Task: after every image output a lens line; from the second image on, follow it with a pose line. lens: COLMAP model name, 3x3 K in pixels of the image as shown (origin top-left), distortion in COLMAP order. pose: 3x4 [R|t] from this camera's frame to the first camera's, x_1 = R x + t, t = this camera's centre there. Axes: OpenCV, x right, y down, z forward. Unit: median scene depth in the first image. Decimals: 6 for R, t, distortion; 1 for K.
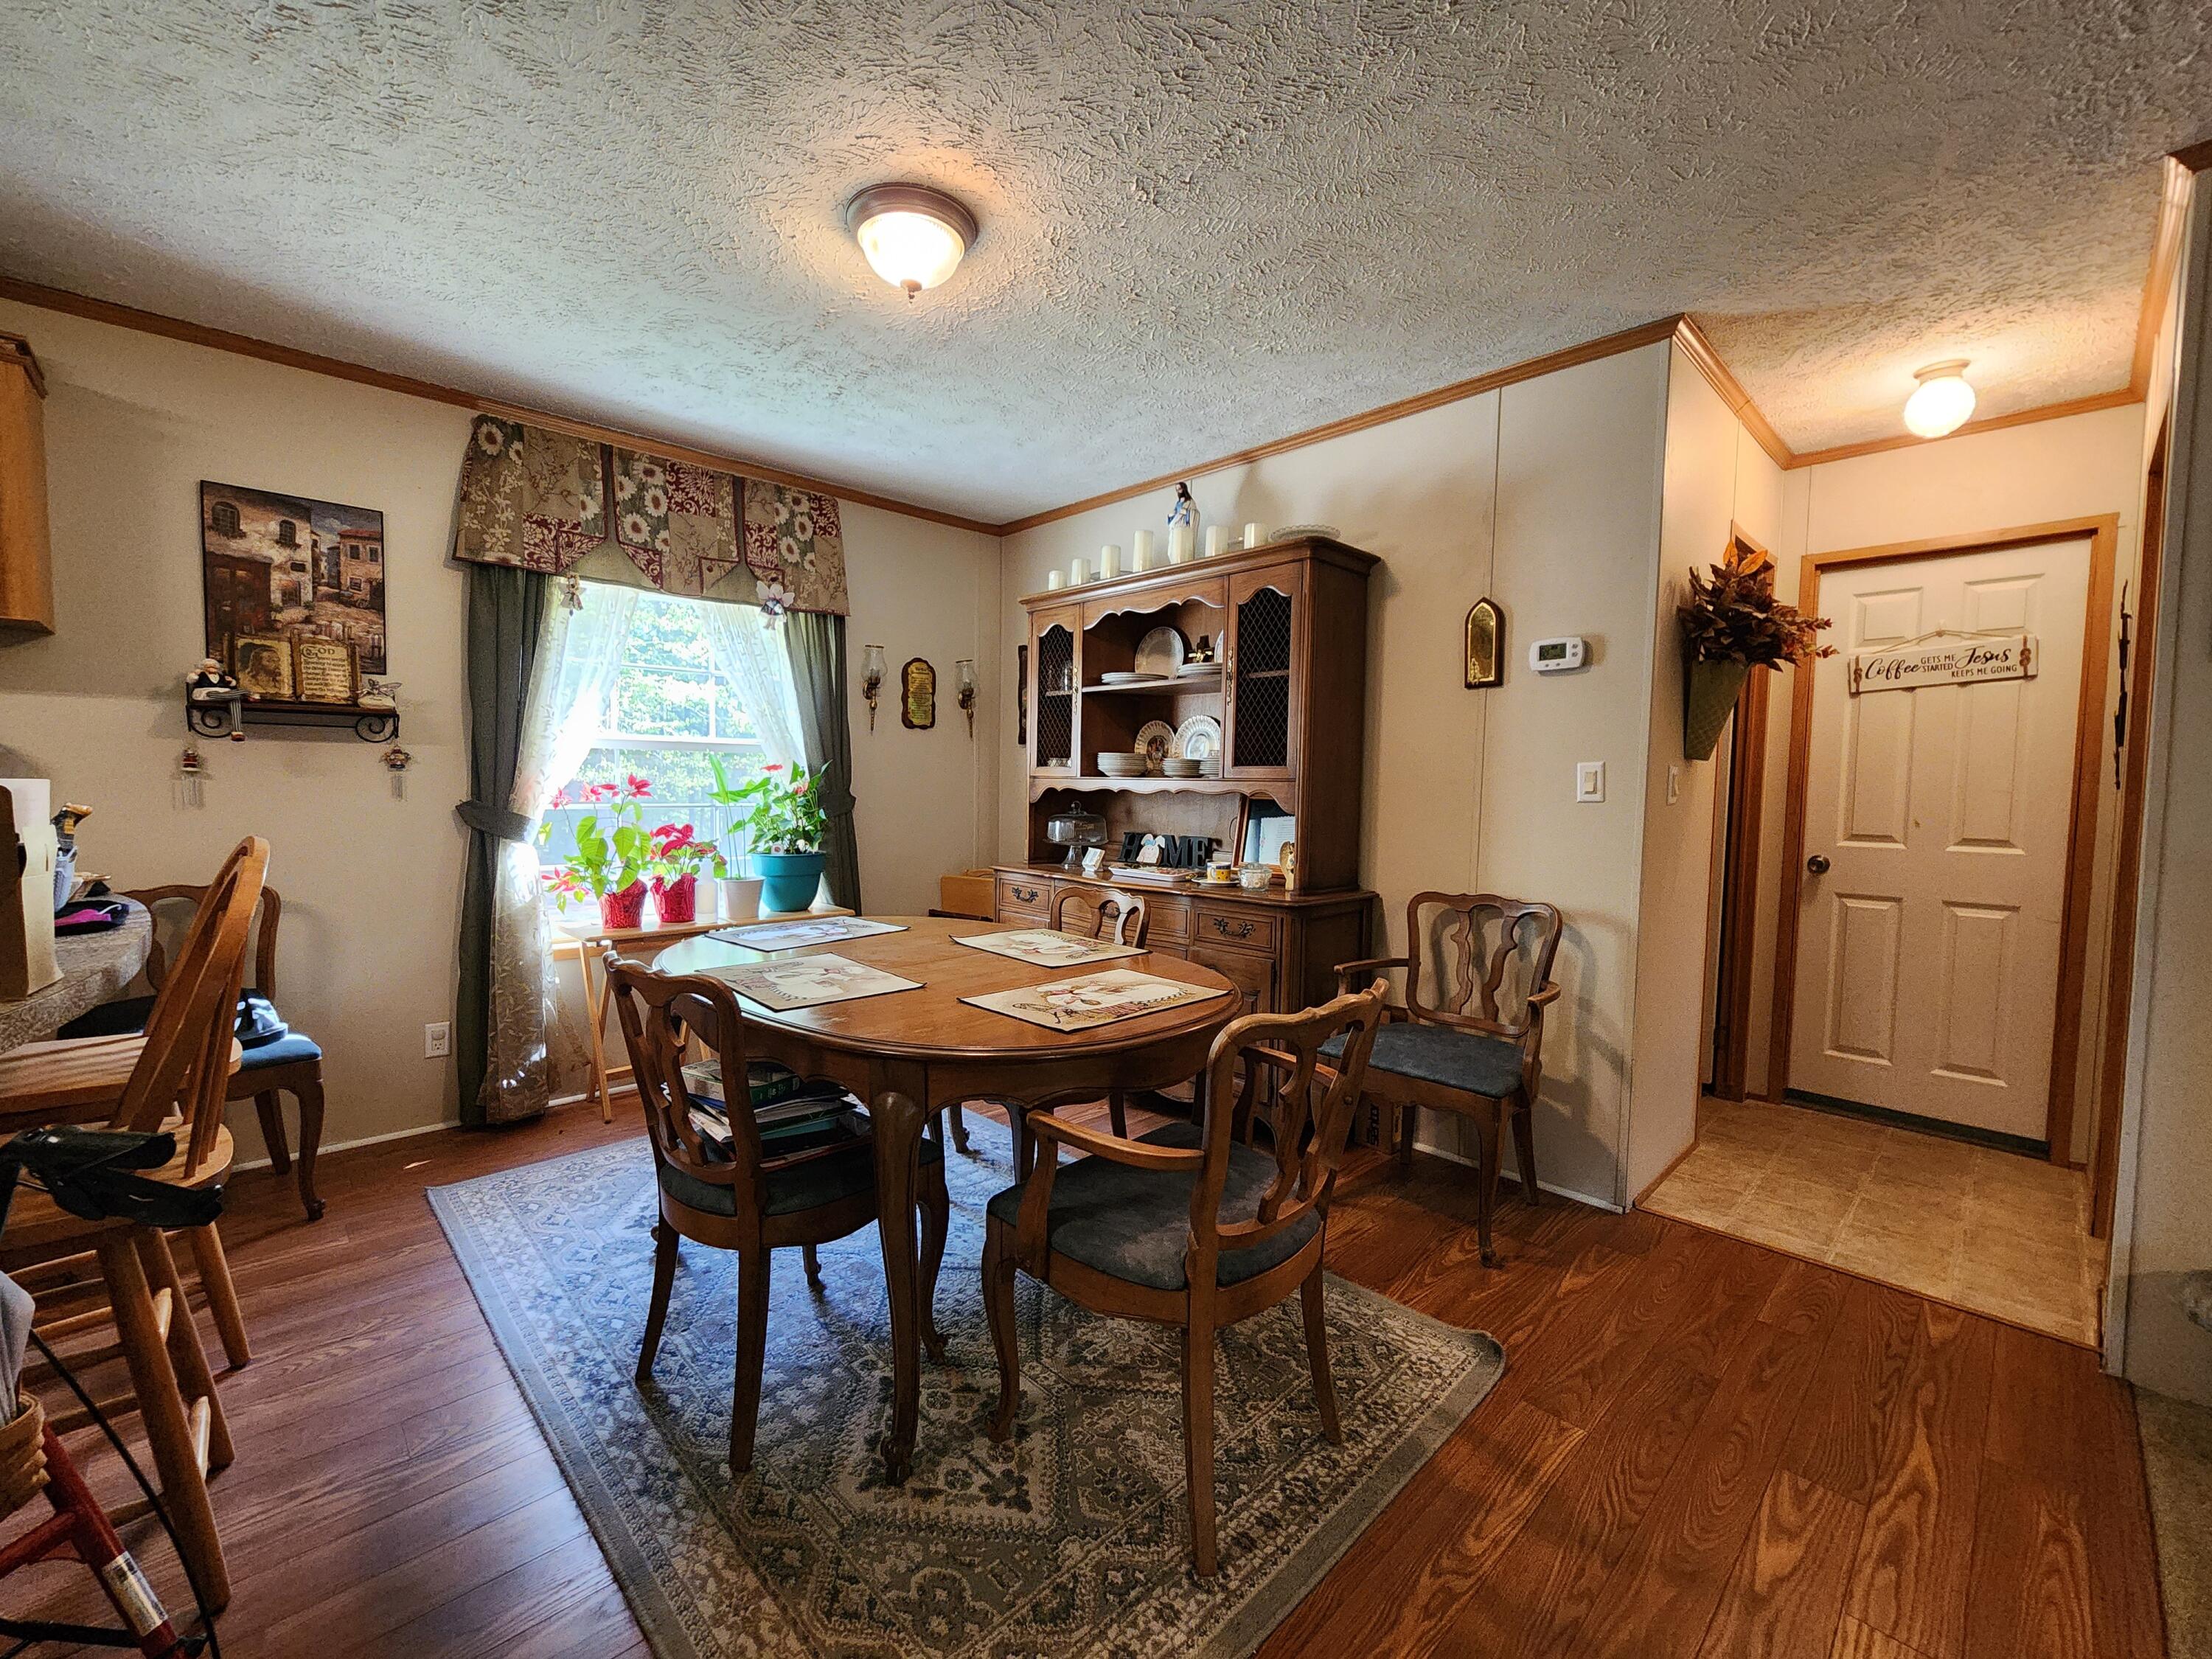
lens RADIAL K [[899.6, 0, 1099.0], [0, 899.6, 833.6], [0, 0, 1]] dist [-0.000530, 0.000556]
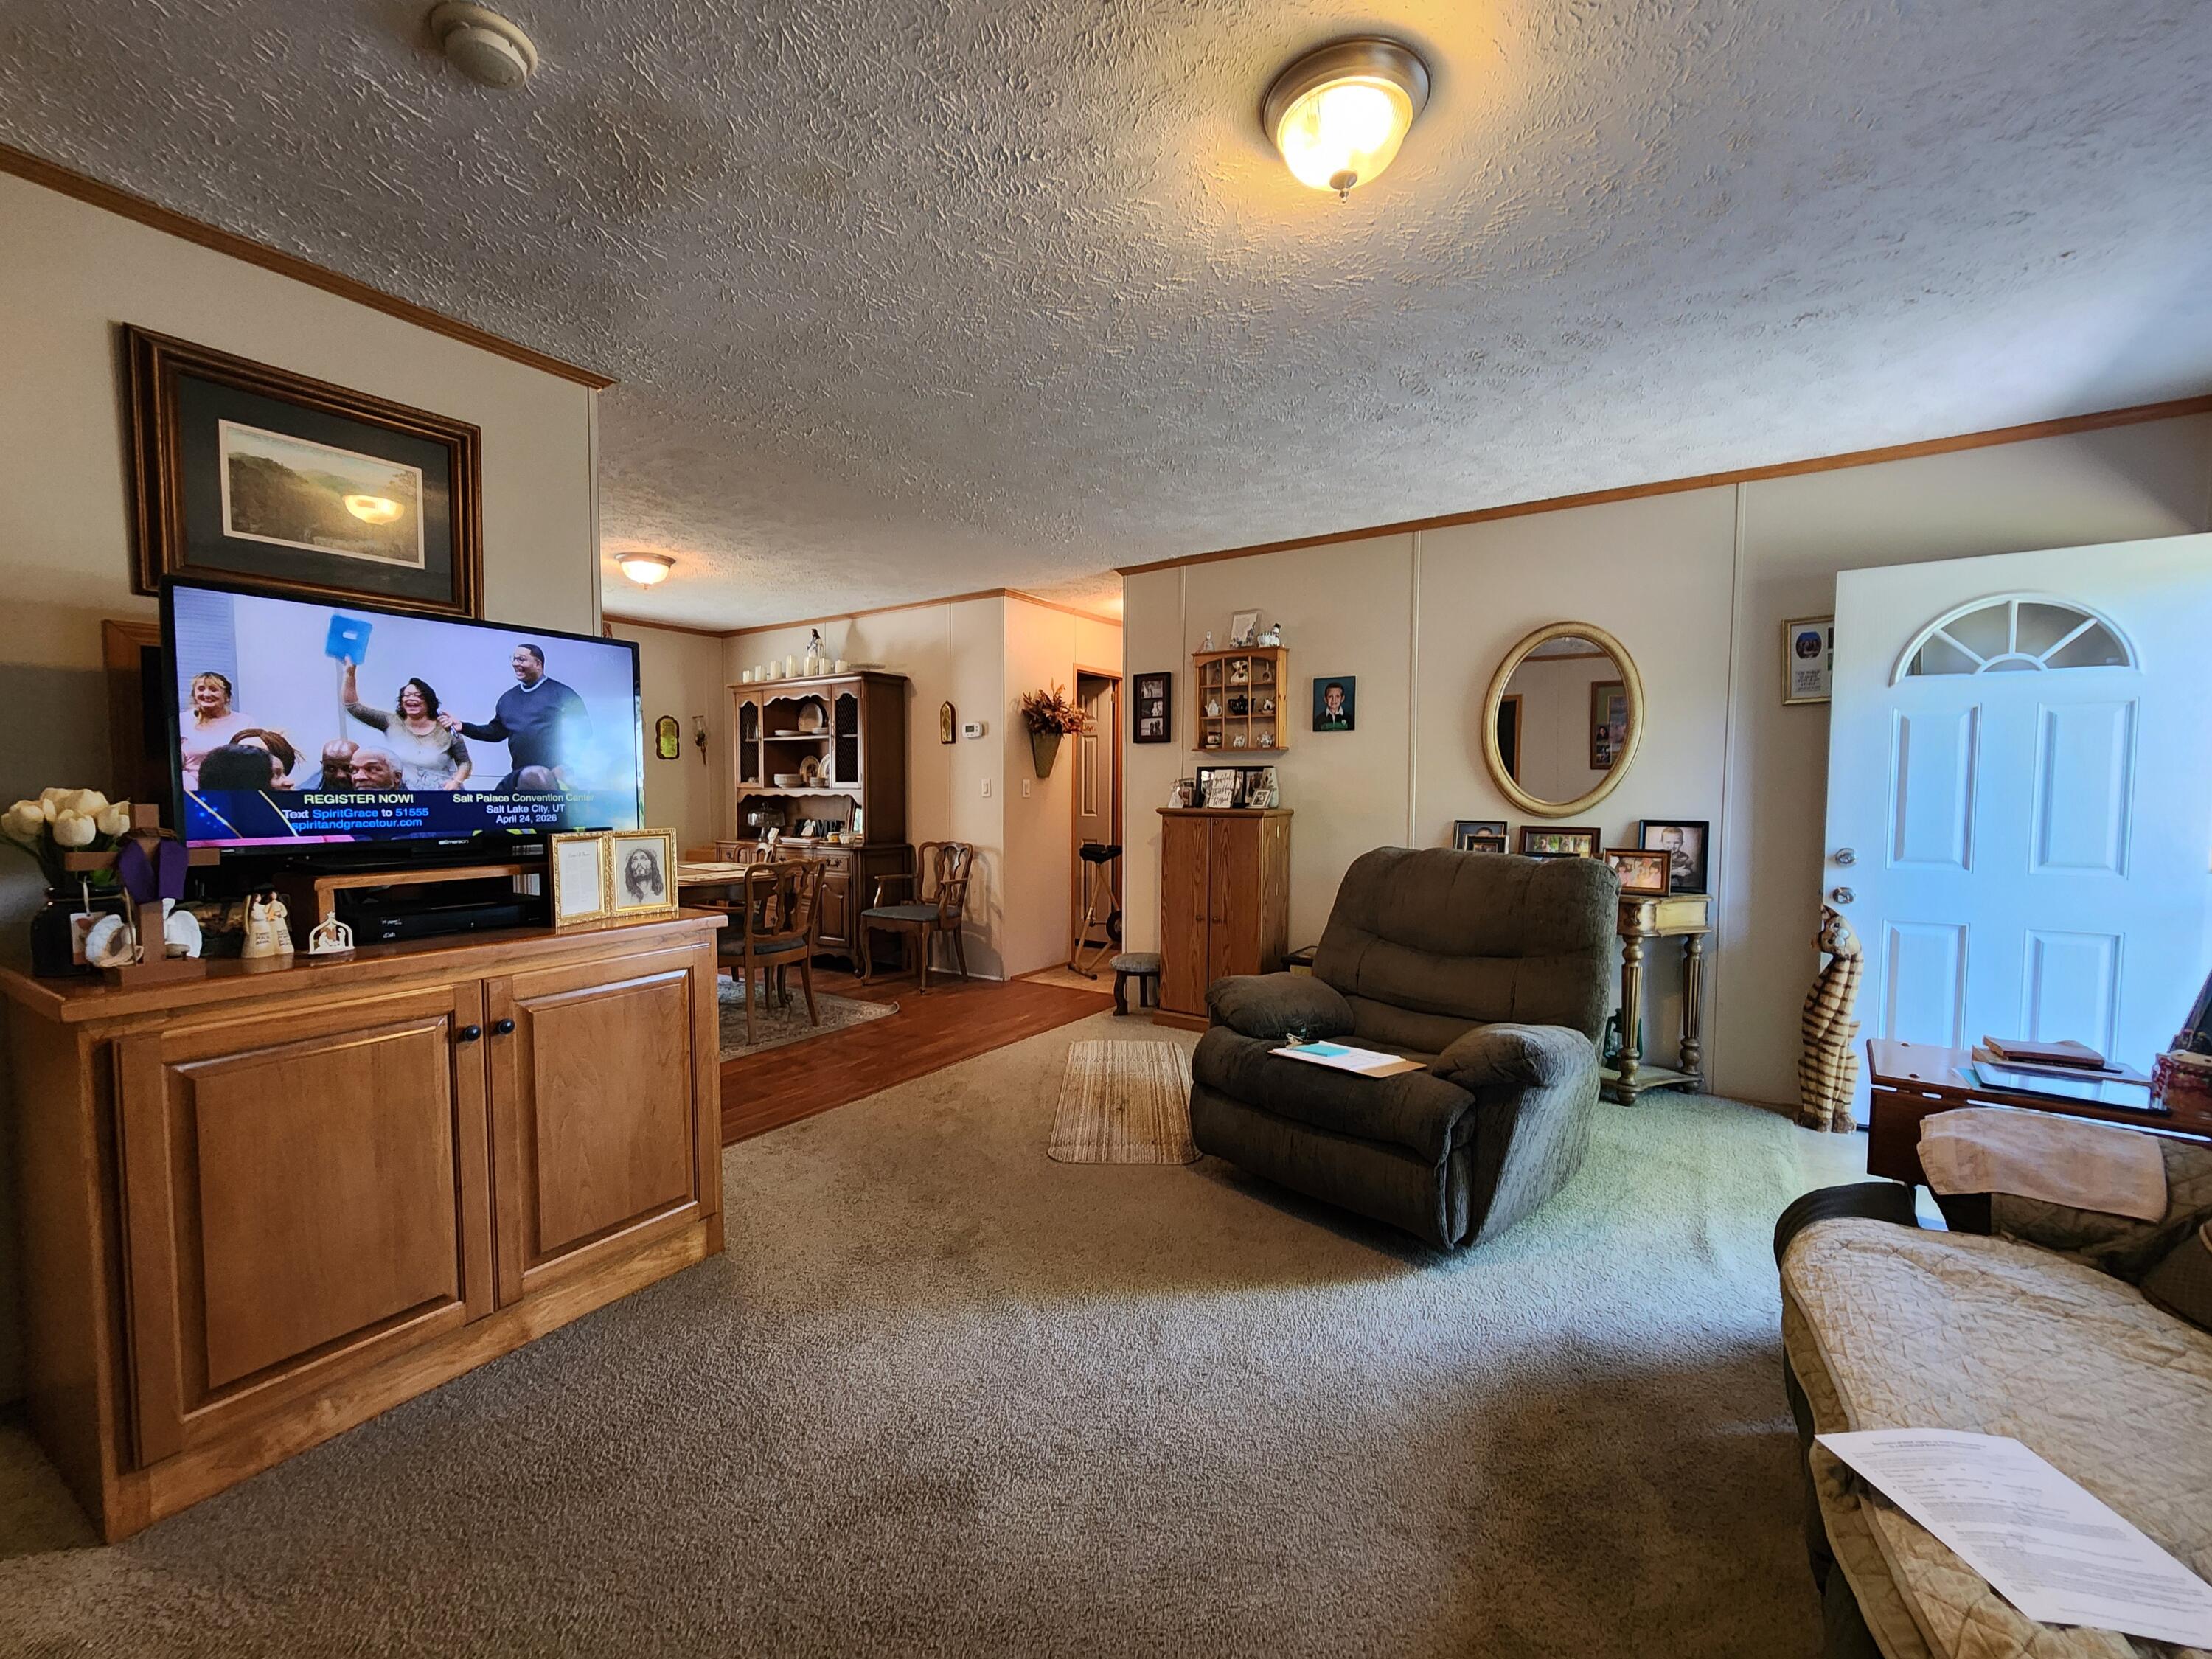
lens RADIAL K [[899.6, 0, 1099.0], [0, 899.6, 833.6], [0, 0, 1]] dist [-0.000530, 0.000556]
pose [[0.976936, -0.022401, 0.212355, 0.251935], [0.024175, 0.999691, -0.005761, 0.054591], [-0.212160, 0.010762, 0.977176, -0.896296]]
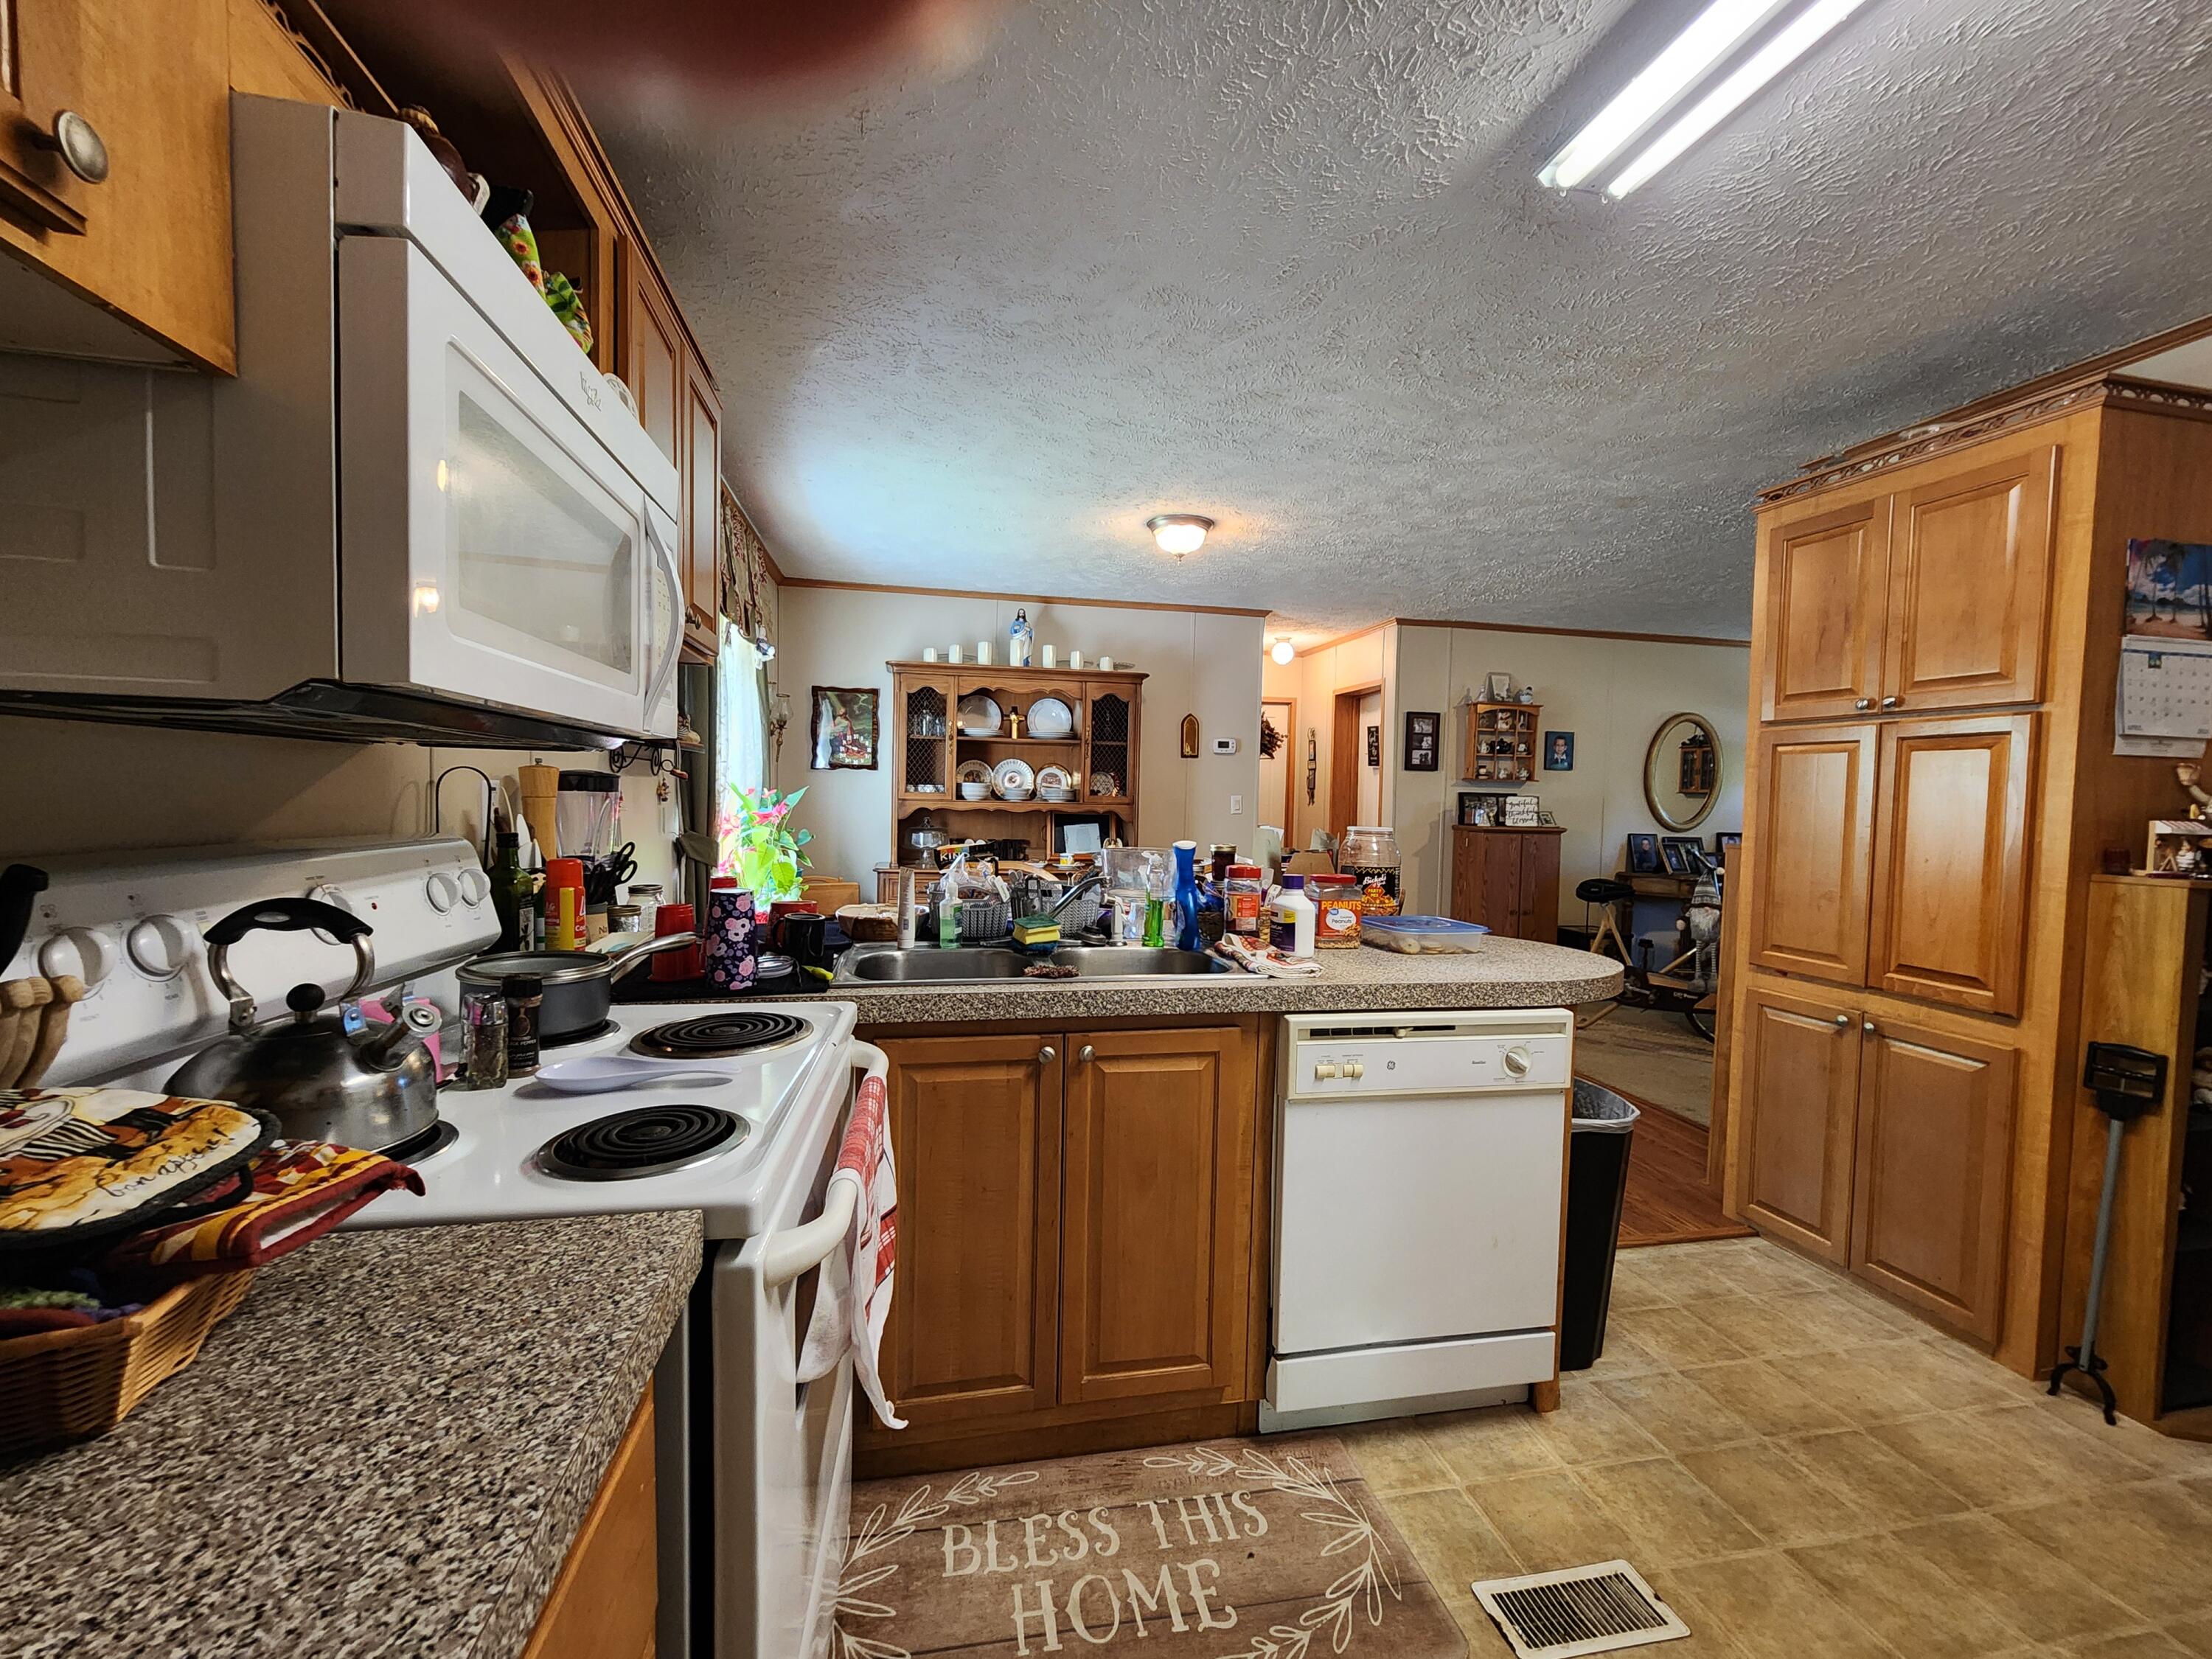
lens RADIAL K [[899.6, 0, 1099.0], [0, 899.6, 833.6], [0, 0, 1]] dist [-0.000530, 0.000556]
pose [[0.535460, -0.038356, 0.843689, -1.105744], [0.035163, 0.999114, 0.023105, -0.036069], [-0.843828, 0.017295, 0.536334, 0.070894]]
